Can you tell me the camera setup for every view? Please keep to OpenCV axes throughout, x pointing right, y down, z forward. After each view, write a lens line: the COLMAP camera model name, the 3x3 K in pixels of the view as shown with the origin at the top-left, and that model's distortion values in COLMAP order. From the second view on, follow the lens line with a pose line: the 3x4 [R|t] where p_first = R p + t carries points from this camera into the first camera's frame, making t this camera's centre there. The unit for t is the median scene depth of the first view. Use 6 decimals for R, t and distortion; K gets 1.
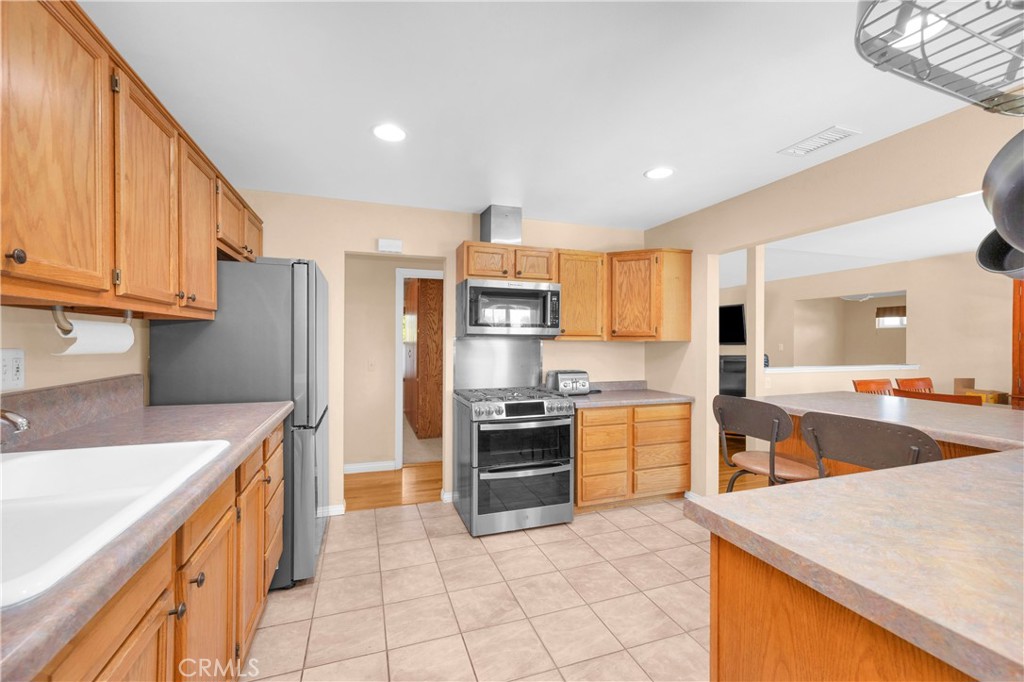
lens RADIAL K [[422.7, 0, 512.2], [0, 422.7, 342.5], [0, 0, 1]] dist [-0.000507, 0.000060]
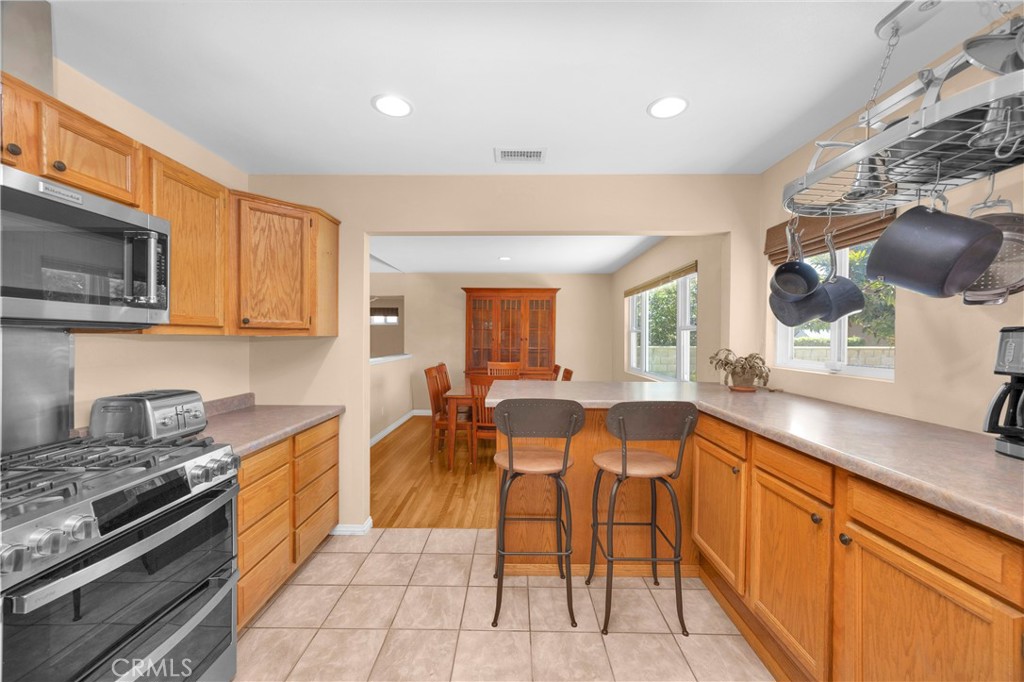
lens RADIAL K [[422.7, 0, 506.5], [0, 422.7, 338.1], [0, 0, 1]] dist [-0.000507, 0.000060]
pose [[0.385407, -0.002397, 0.922743, -0.183889], [-0.001841, 0.999993, 0.003367, -0.003141], [-0.922745, -0.002997, 0.385400, 0.408448]]
